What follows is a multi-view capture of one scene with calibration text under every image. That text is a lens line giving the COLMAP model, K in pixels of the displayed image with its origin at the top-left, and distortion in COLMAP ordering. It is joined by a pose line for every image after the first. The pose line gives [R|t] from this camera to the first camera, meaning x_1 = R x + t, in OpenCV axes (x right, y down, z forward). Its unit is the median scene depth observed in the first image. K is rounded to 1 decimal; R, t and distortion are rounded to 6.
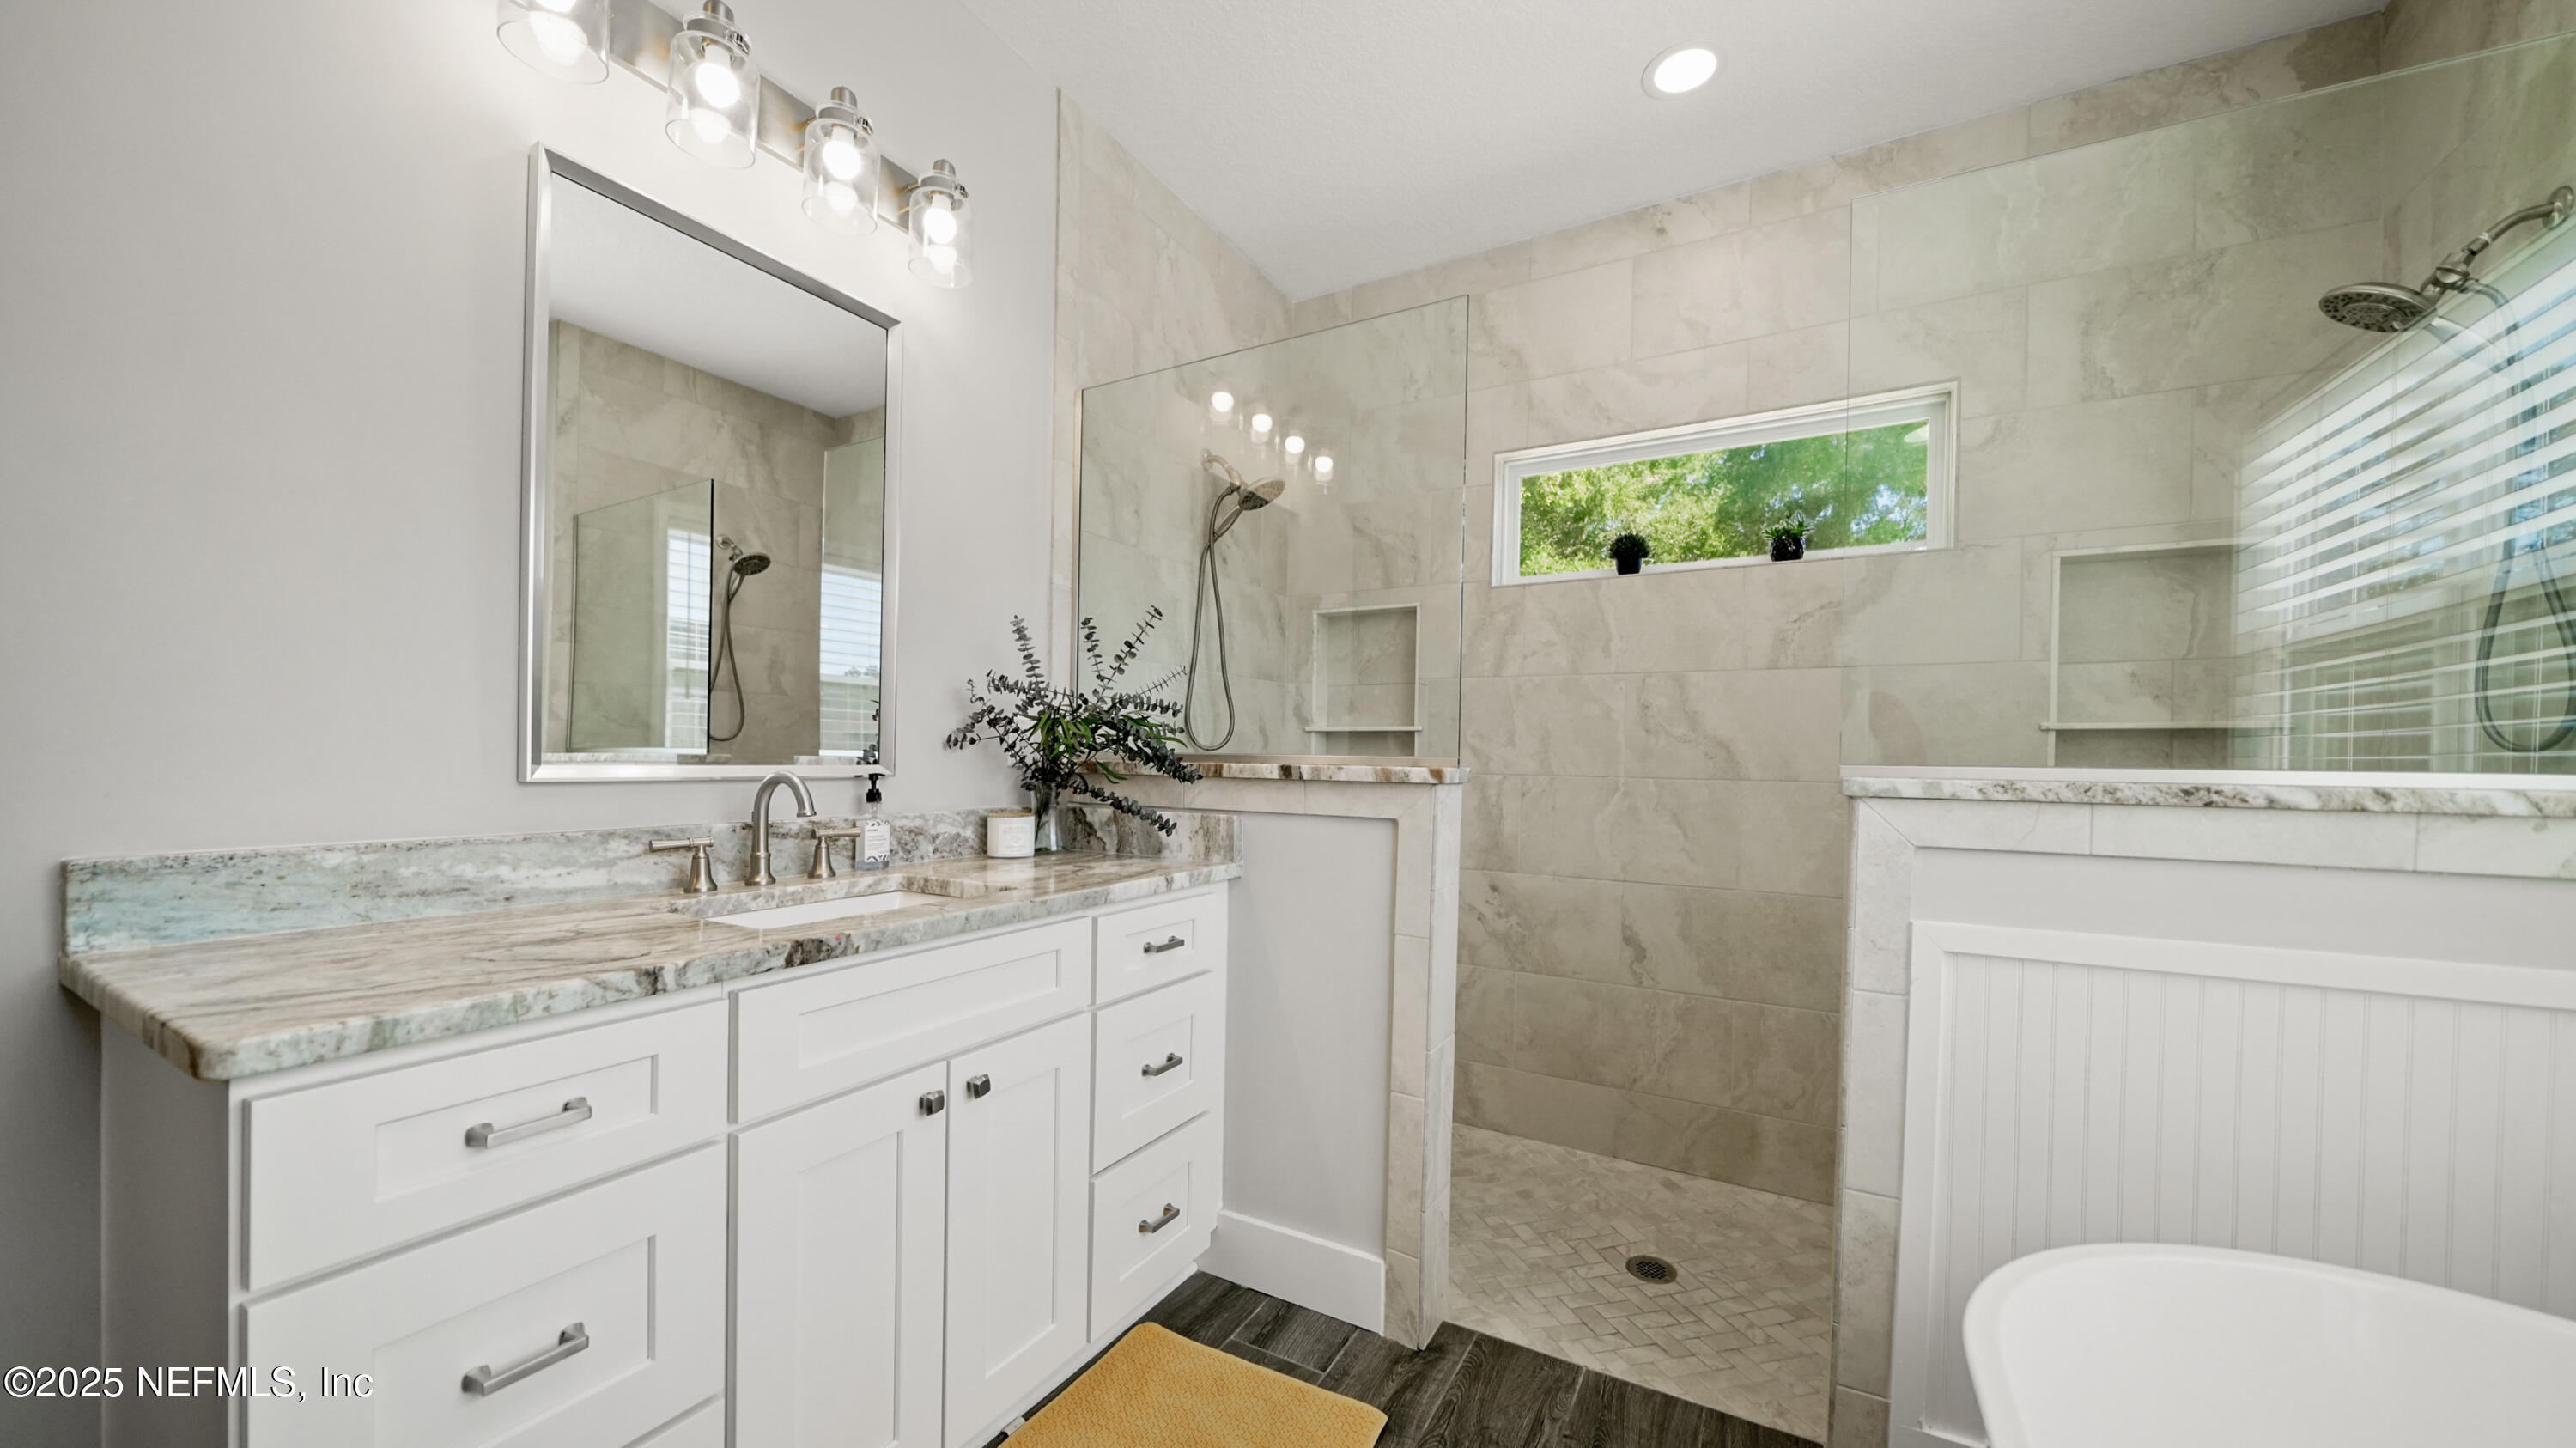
lens RADIAL K [[919.8, 0, 1274.6], [0, 919.8, 766.9], [0, 0, 1]] dist [-0.003599, -0.000674]
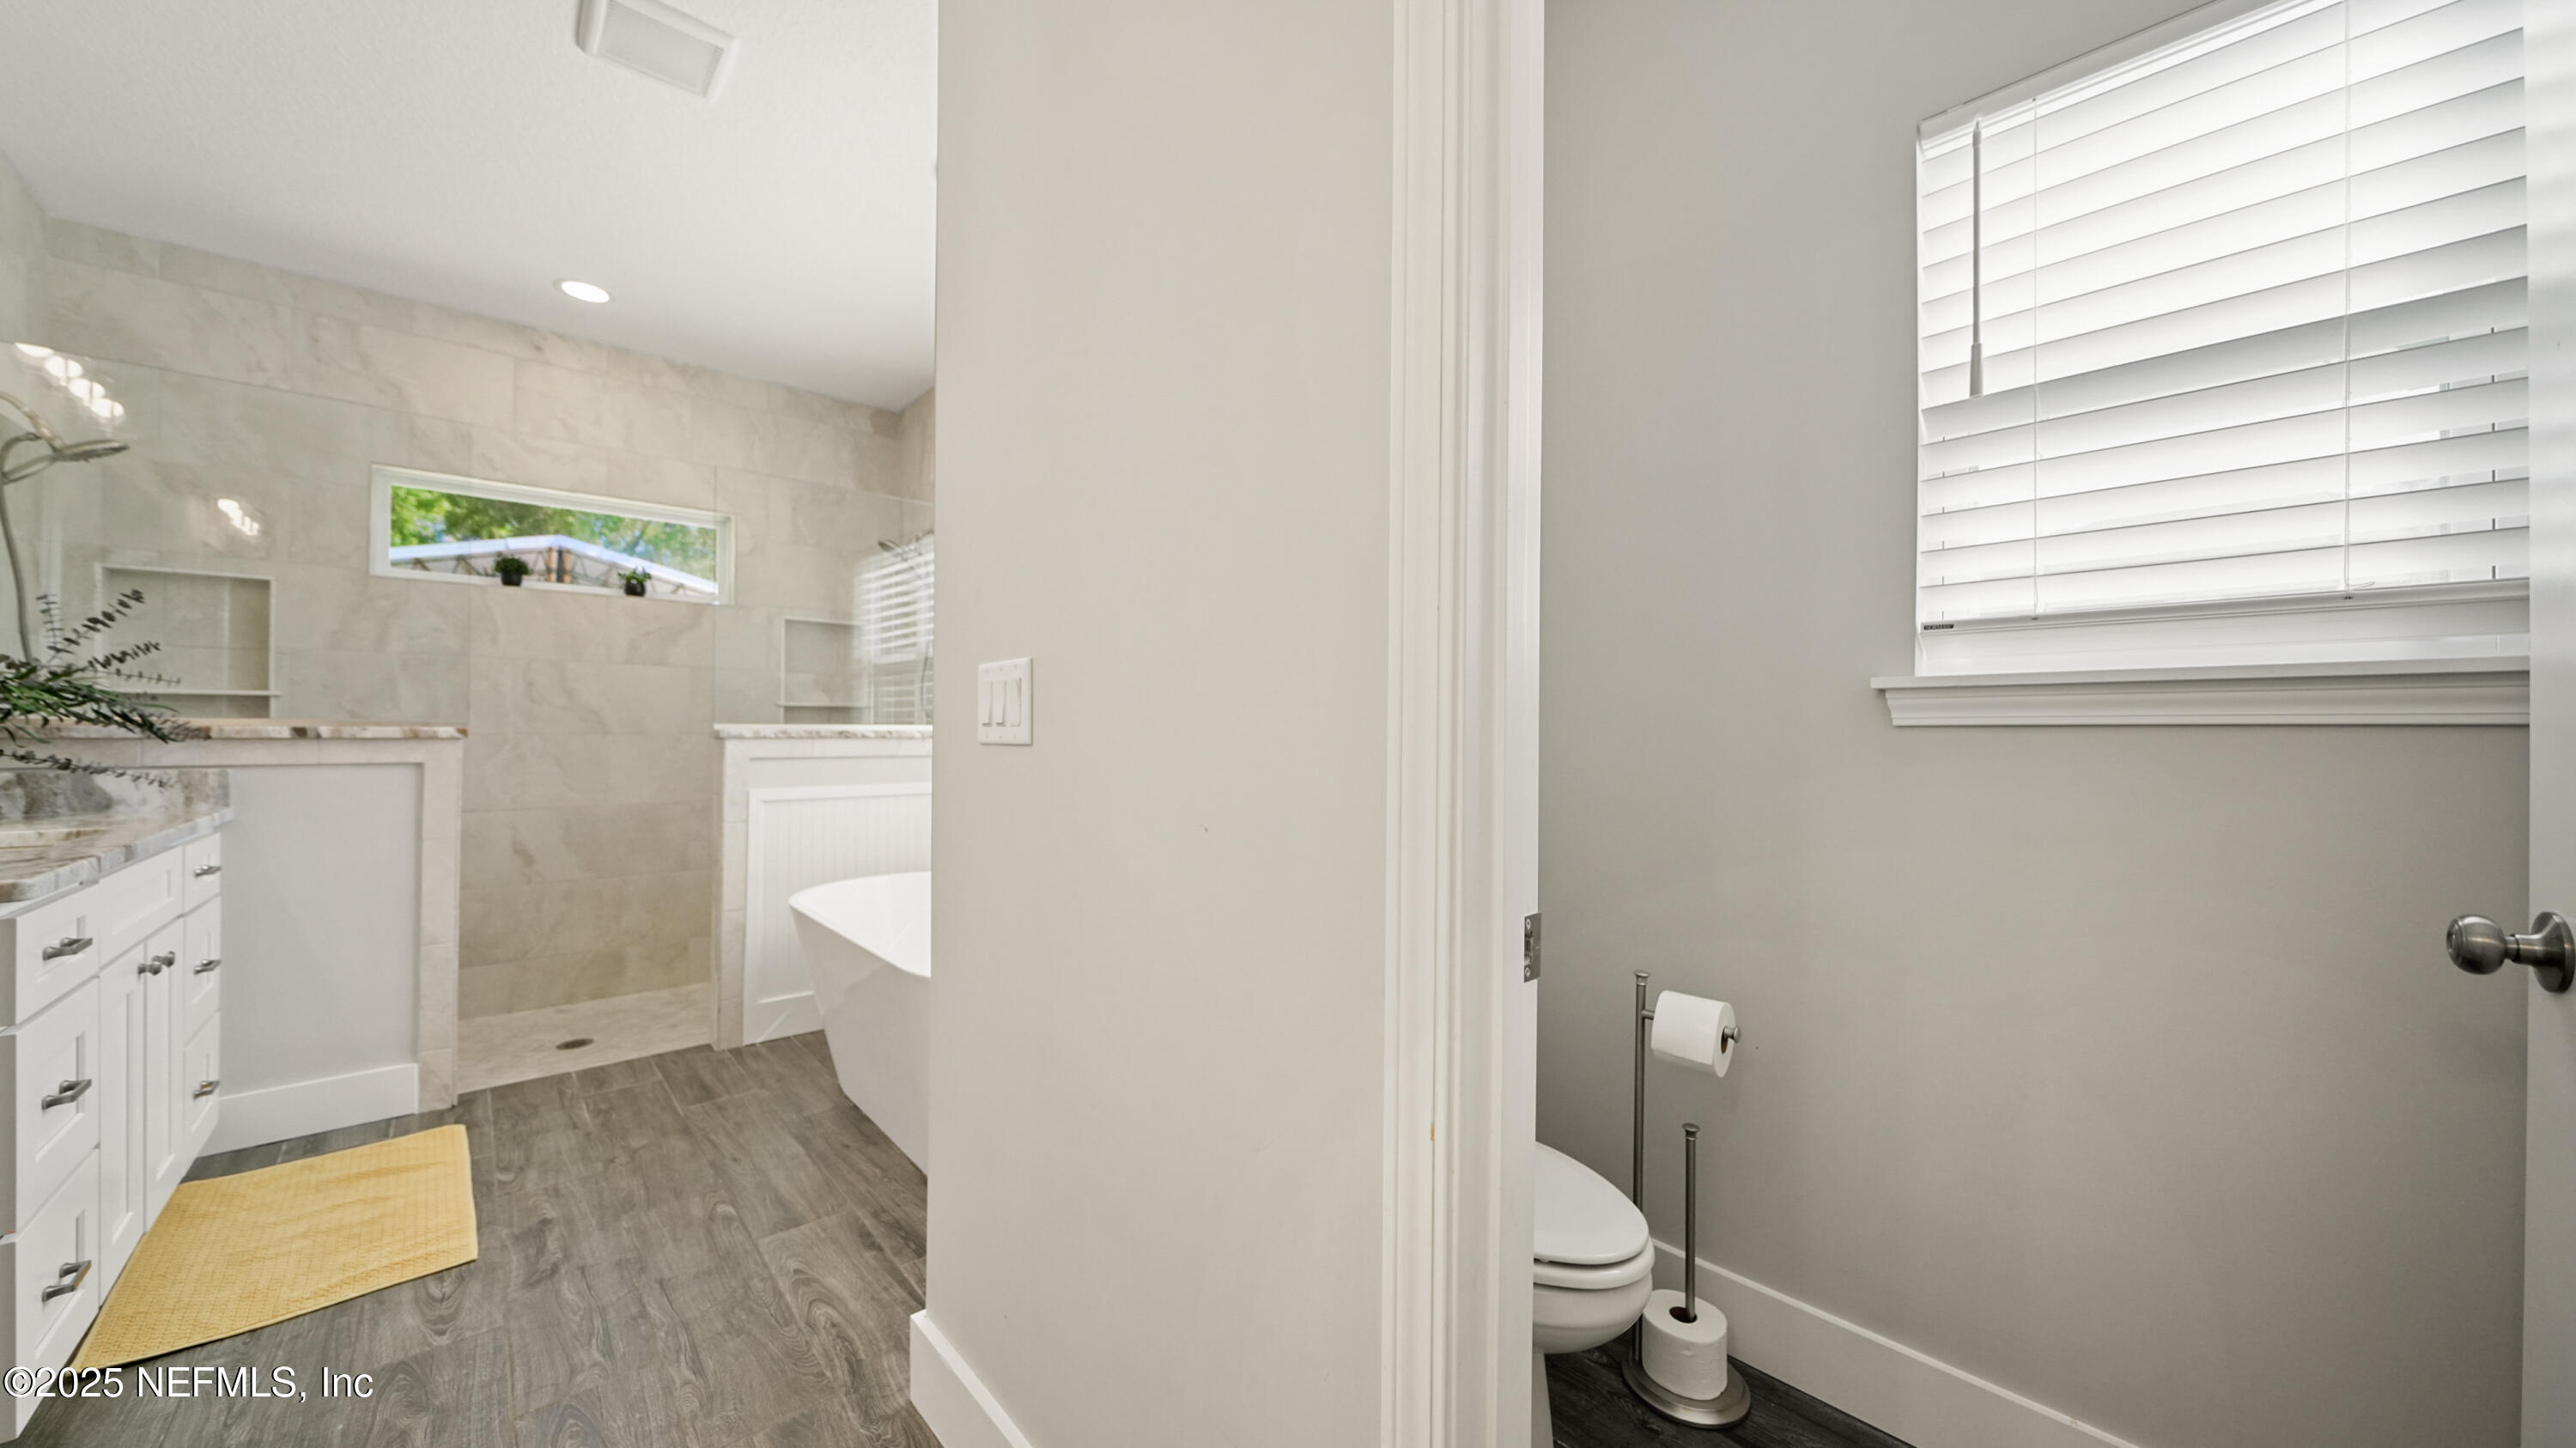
lens RADIAL K [[919.8, 0, 1289.2], [0, 919.8, 728.9], [0, 0, 1]] dist [-0.003599, -0.000674]
pose [[0.312673, -0.012263, 0.949782, -0.679377], [0.008577, 0.999912, 0.010087, -0.000627], [-0.949822, 0.004992, 0.312751, -0.646524]]
